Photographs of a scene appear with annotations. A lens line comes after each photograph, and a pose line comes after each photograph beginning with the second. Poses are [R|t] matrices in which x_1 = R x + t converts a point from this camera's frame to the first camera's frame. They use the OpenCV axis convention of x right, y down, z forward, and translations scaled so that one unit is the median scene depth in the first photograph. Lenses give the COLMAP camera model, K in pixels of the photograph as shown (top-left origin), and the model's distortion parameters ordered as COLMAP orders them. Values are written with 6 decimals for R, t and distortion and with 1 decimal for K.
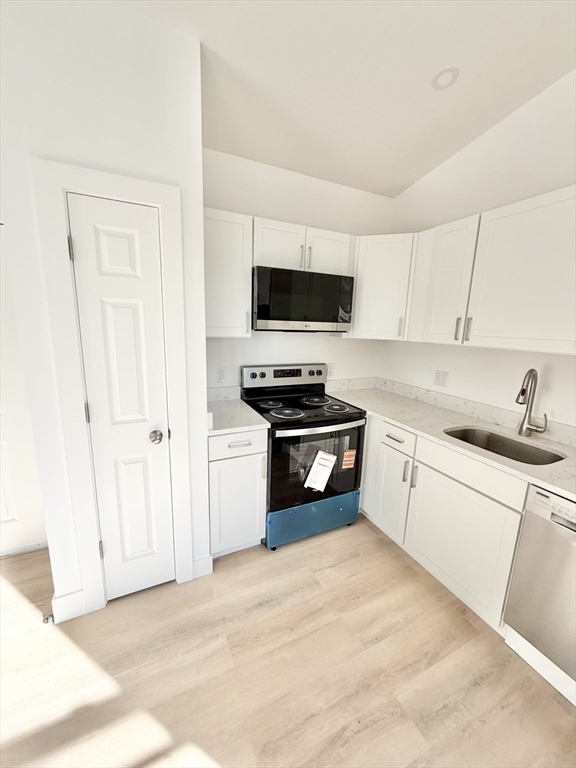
lens RADIAL K [[306.2, 0, 287.7], [0, 306.2, 381.5], [0, 0, 1]] dist [-0.000029, -0.000119]
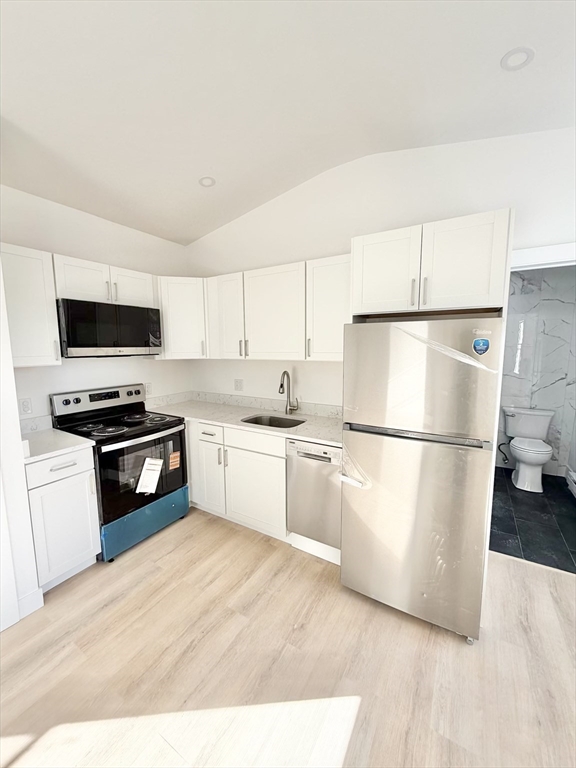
lens RADIAL K [[306.2, 0, 287.7], [0, 306.2, 381.5], [0, 0, 1]] dist [-0.000029, -0.000119]
pose [[0.836955, -0.102812, 0.537528, -0.041498], [0.138704, 0.989976, -0.026616, 0.046410], [-0.529403, 0.096834, 0.842826, -0.277055]]
